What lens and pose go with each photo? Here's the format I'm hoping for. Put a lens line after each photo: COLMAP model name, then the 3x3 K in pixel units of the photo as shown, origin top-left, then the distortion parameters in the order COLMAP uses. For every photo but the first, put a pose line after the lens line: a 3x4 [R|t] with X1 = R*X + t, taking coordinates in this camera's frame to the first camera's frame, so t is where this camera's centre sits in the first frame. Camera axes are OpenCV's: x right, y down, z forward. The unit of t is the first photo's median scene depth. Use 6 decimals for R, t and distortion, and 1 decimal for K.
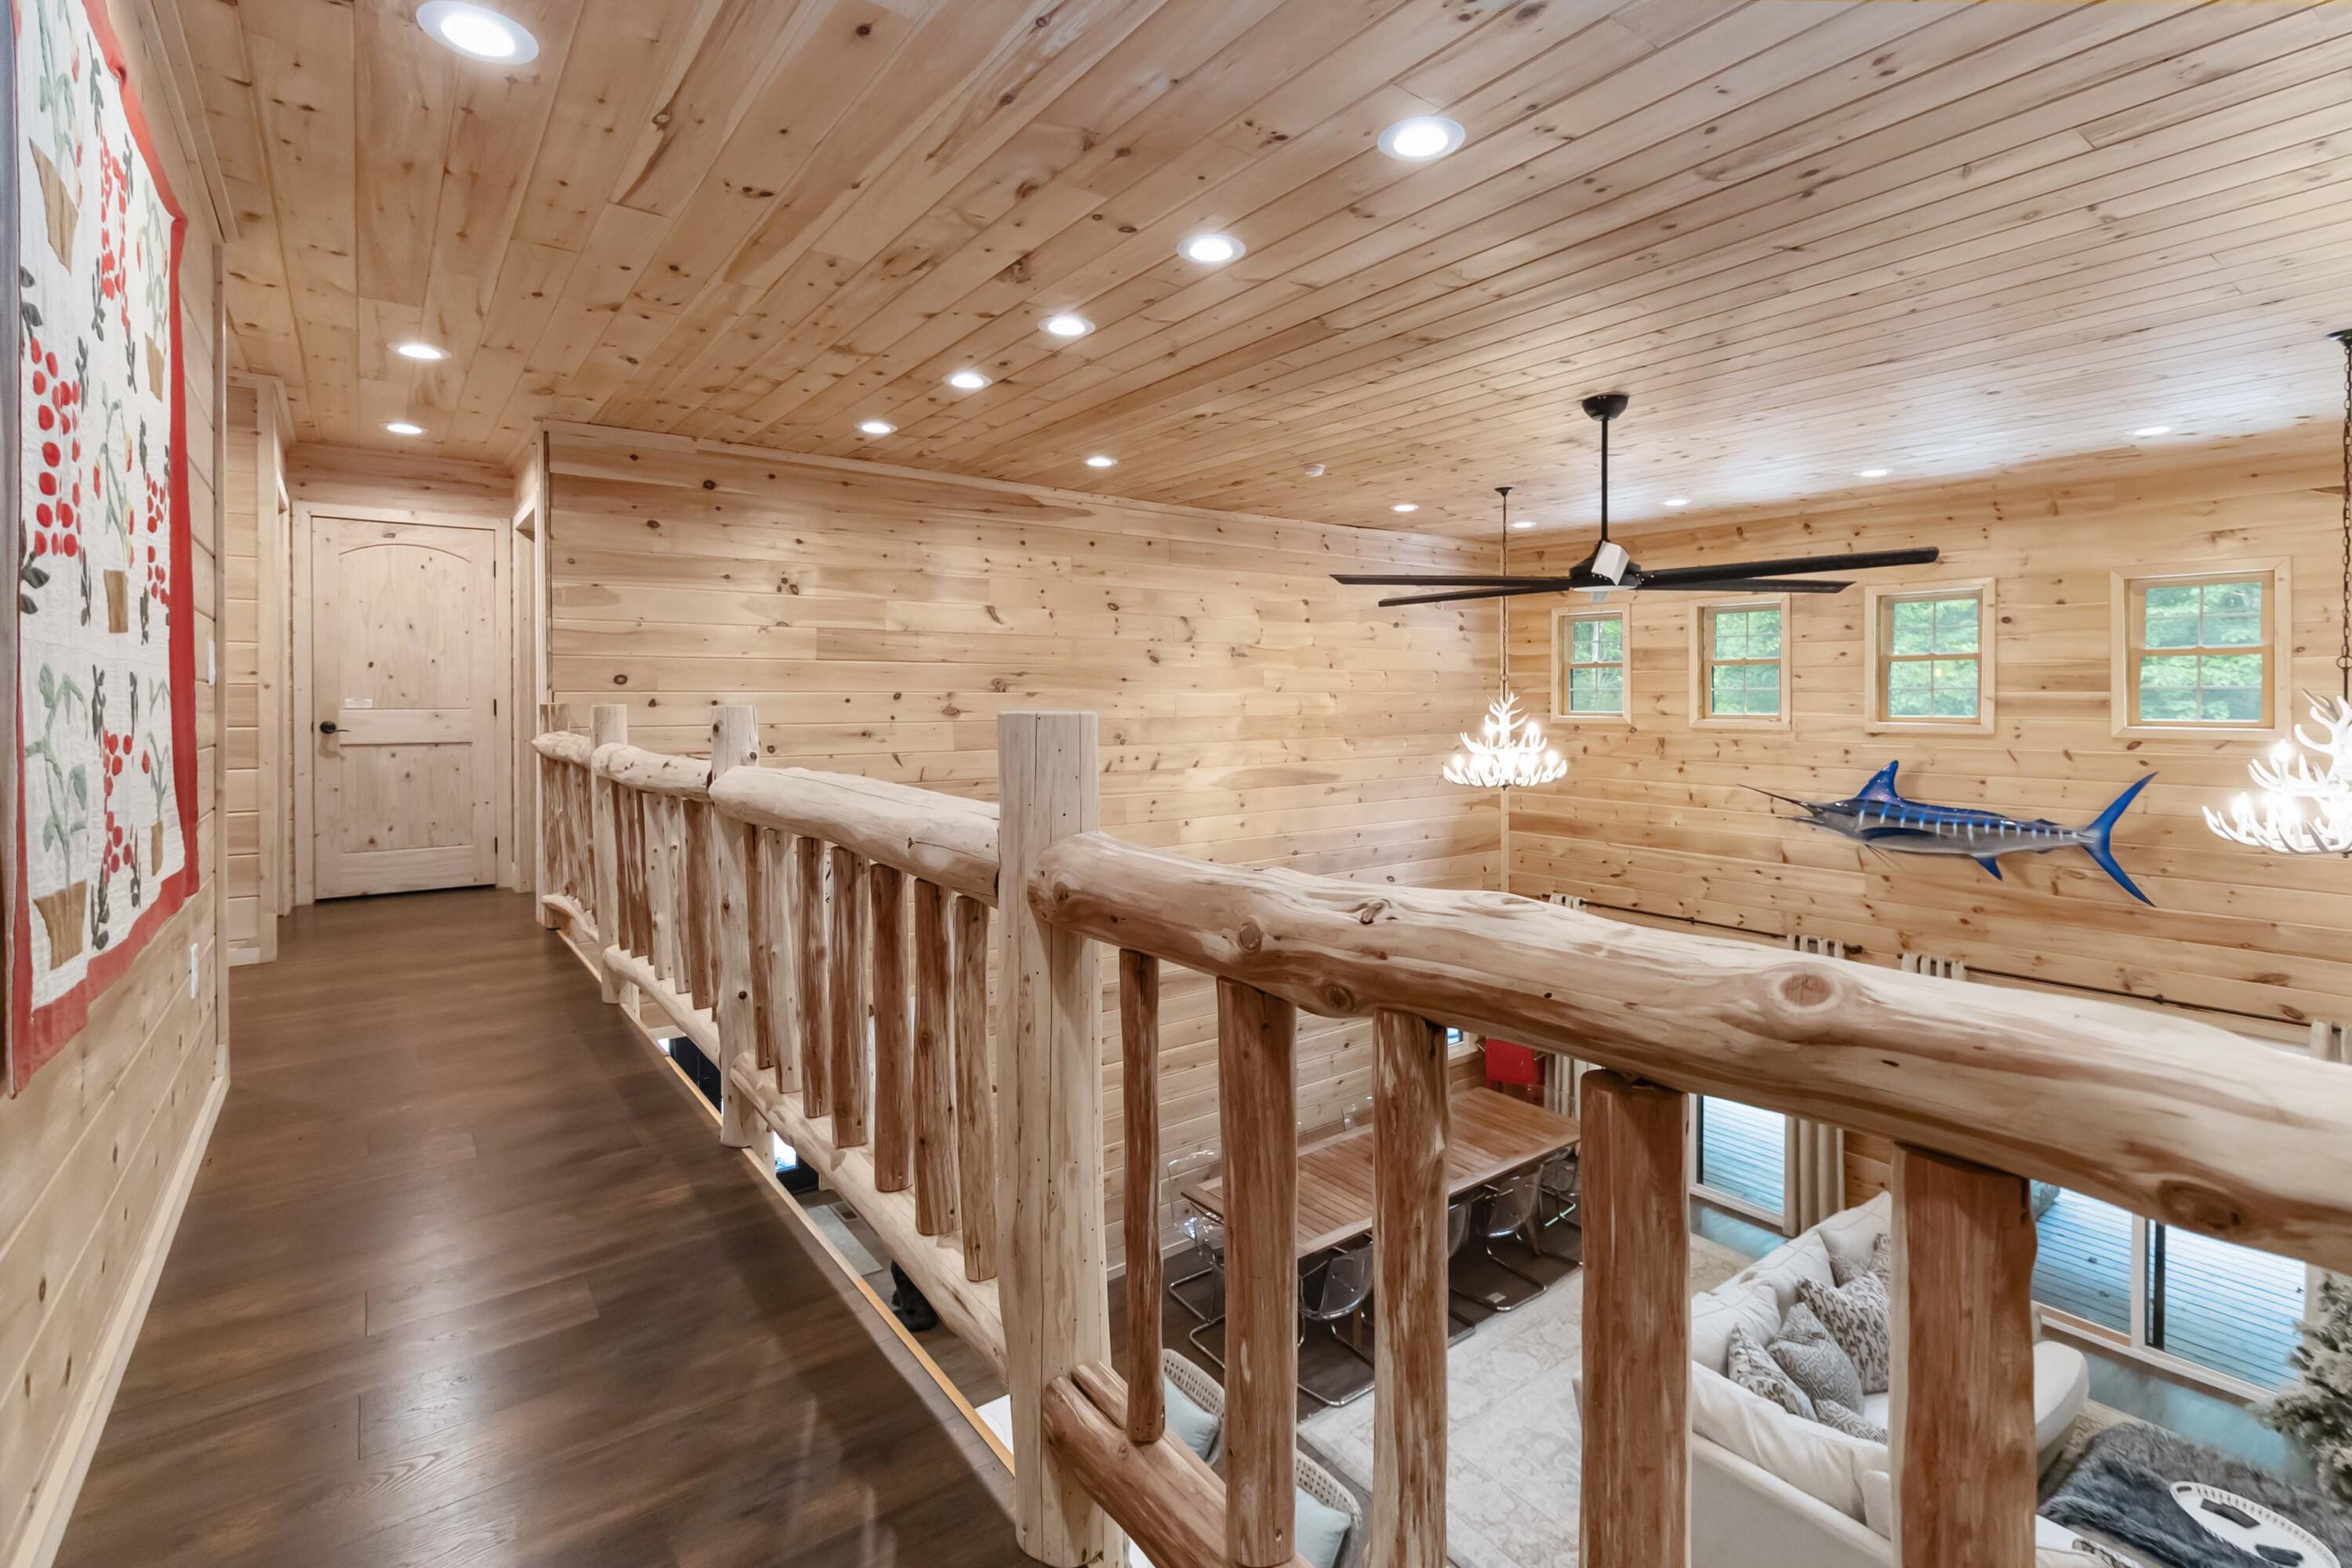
lens RADIAL K [[1121.5, 0, 1170.9], [0, 1121.5, 708.7], [0, 0, 1]] dist [0.002807, -0.000702]
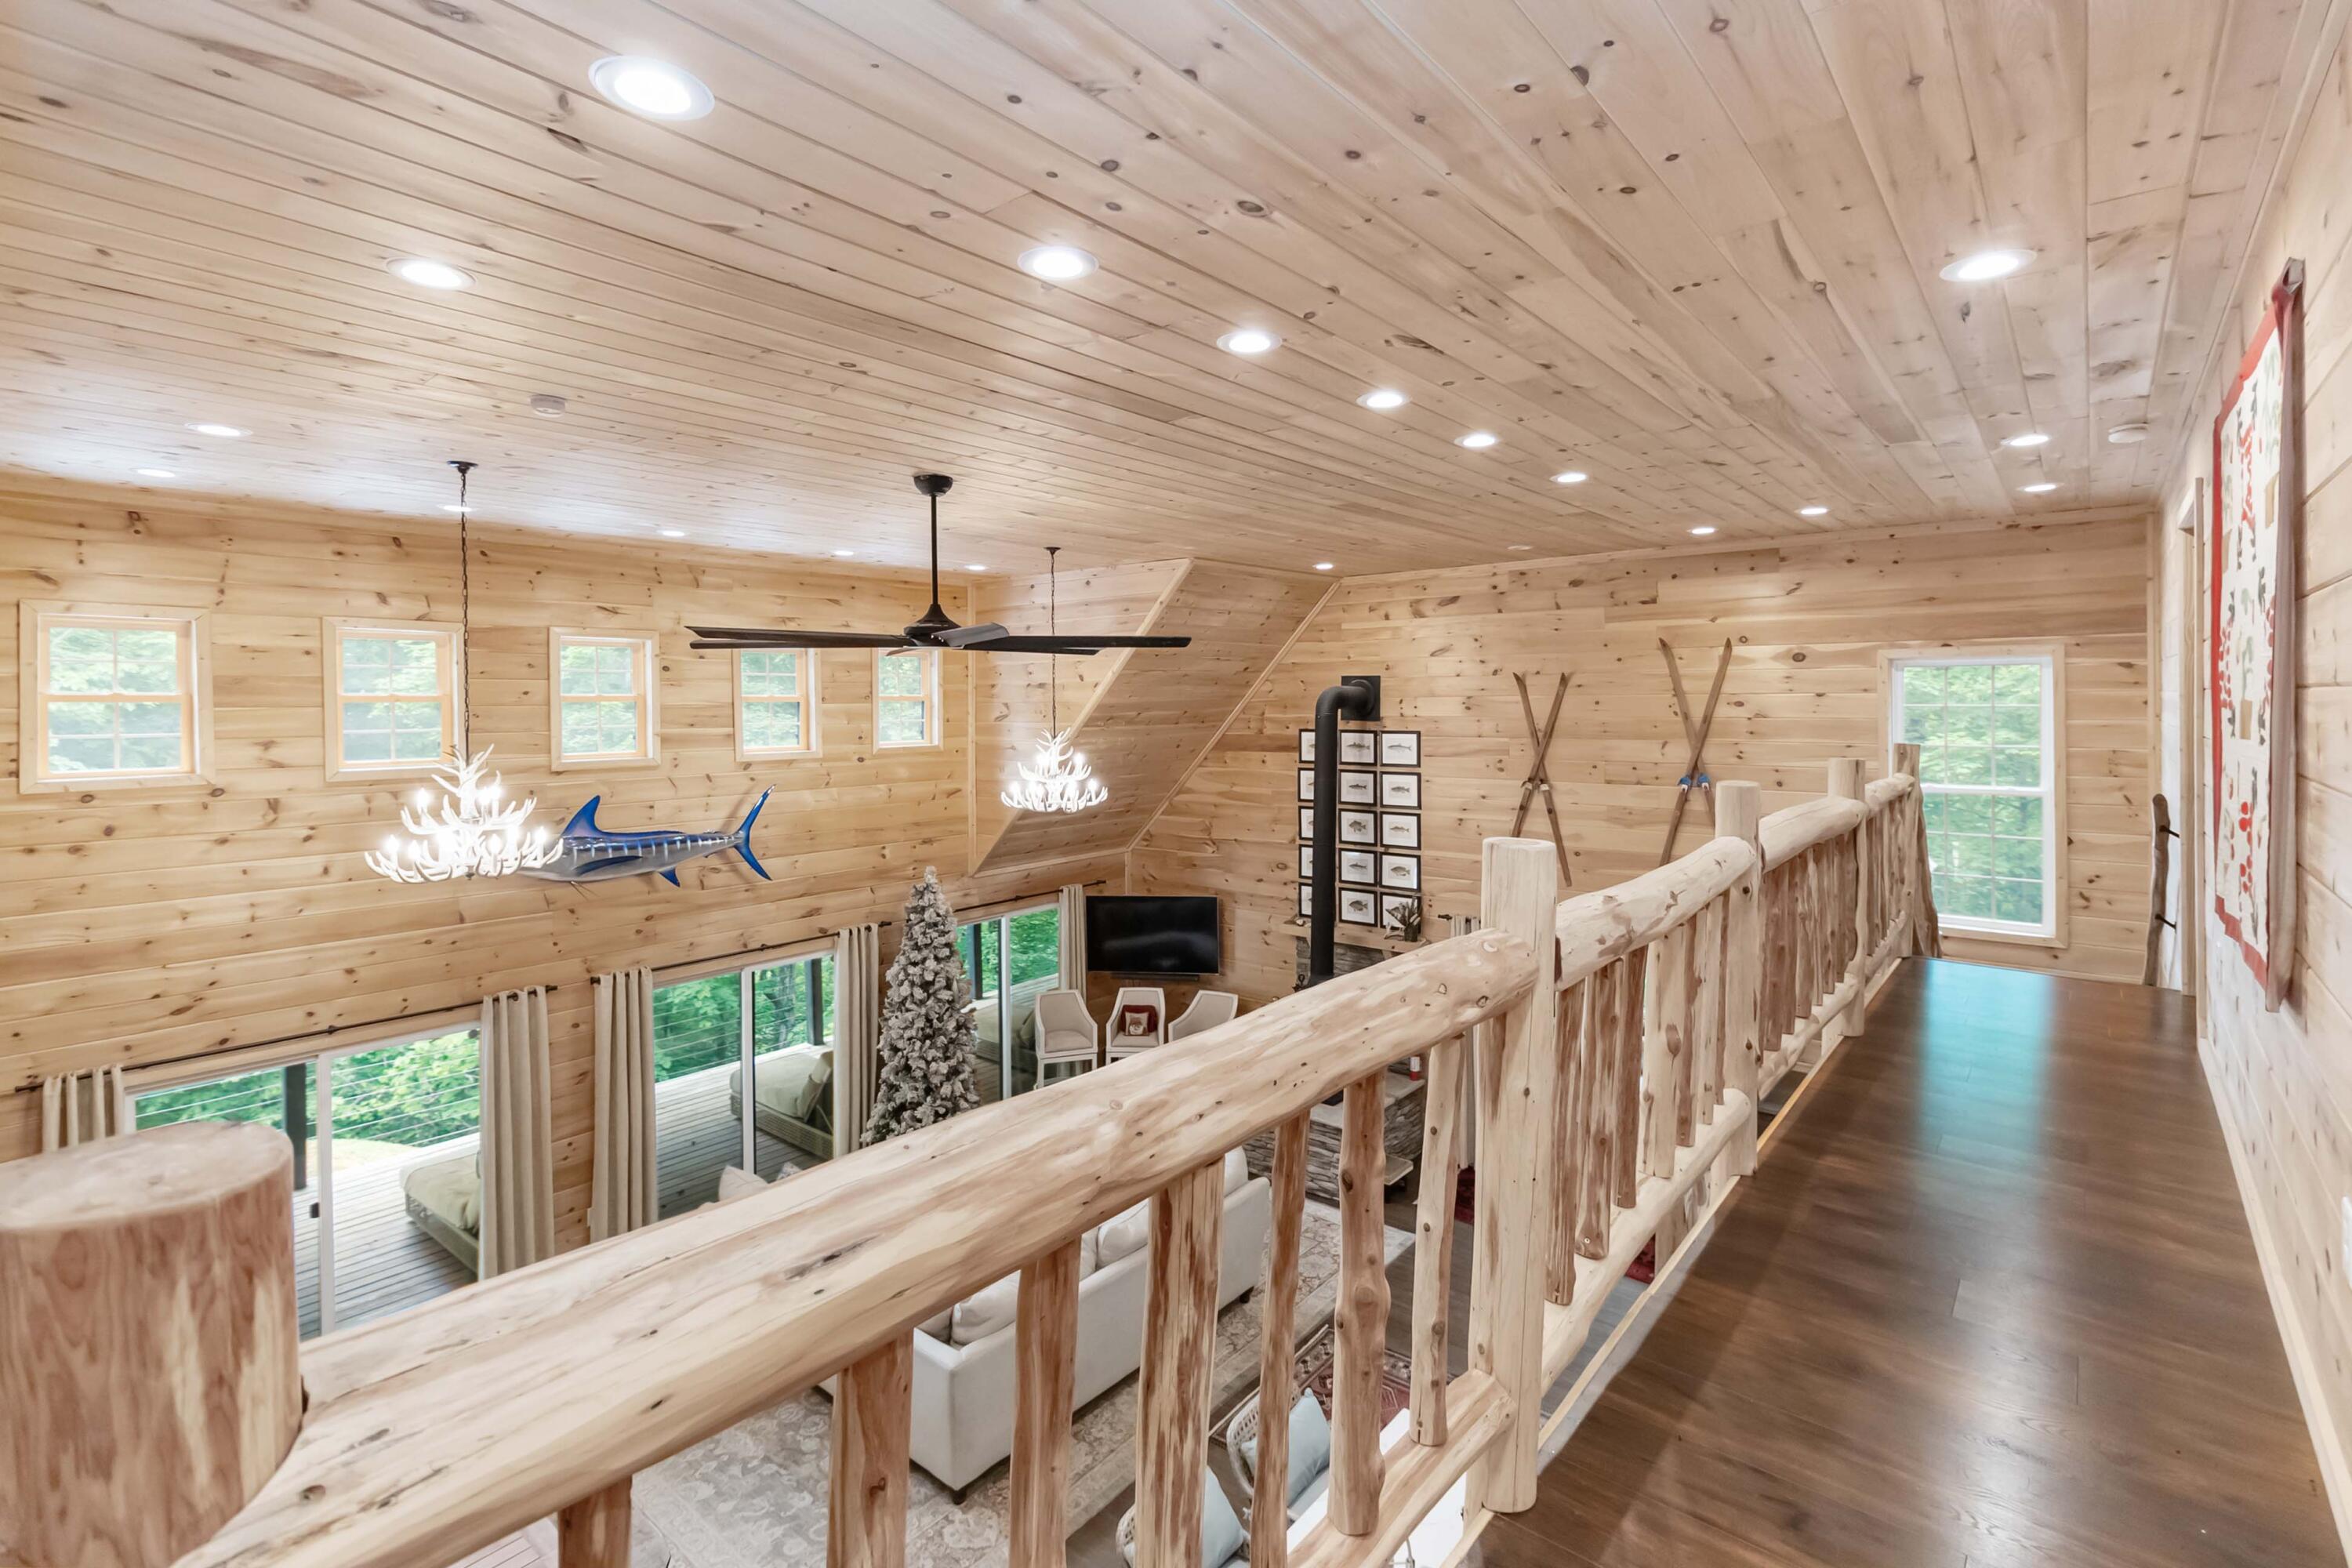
lens RADIAL K [[1121.5, 0, 1210.1], [0, 1121.5, 707.1], [0, 0, 1]] dist [0.002807, -0.000702]
pose [[-0.269324, -0.006119, 0.963030, -0.520344], [0.015594, 0.999821, 0.010713, -0.038907], [-0.962923, 0.017903, -0.269180, 0.713725]]
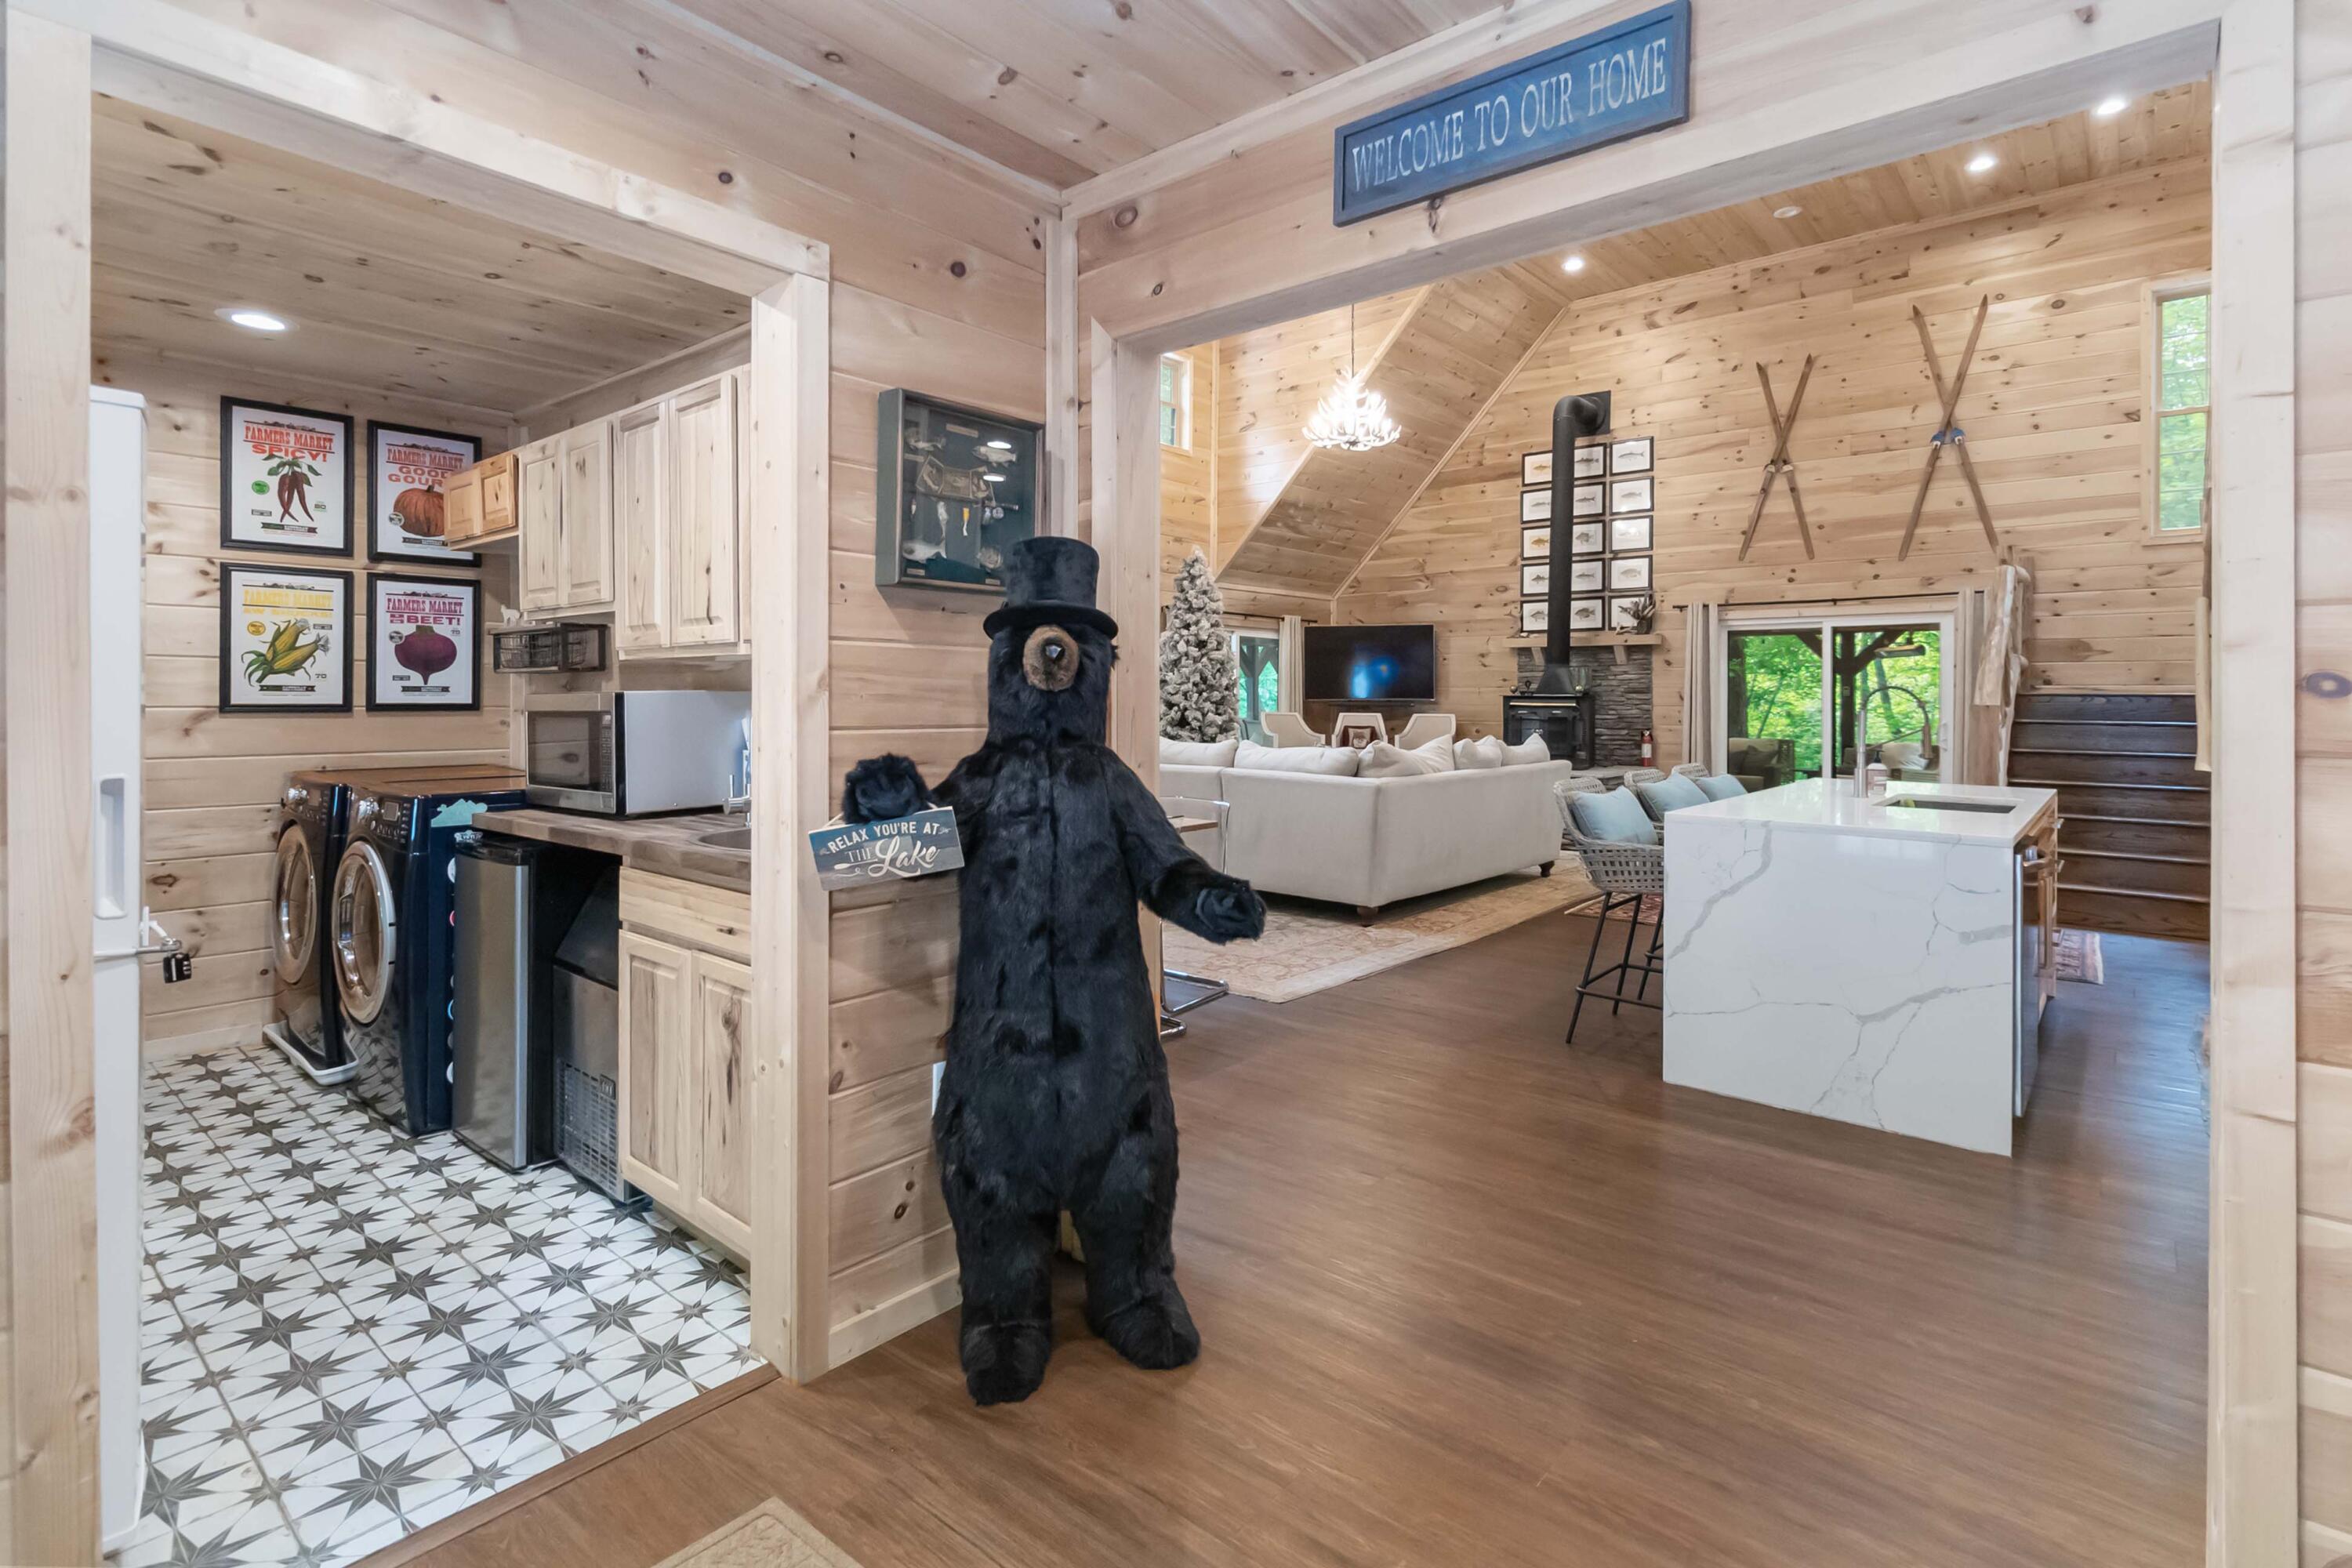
lens RADIAL K [[1121.5, 0, 1223.4], [0, 1121.5, 700.7], [0, 0, 1]] dist [0.002807, -0.000702]
pose [[-0.265275, 0.001770, 0.964171, -0.511510], [0.002116, 0.999997, -0.001254, 0.337972], [-0.964170, 0.001708, -0.265278, 1.003795]]
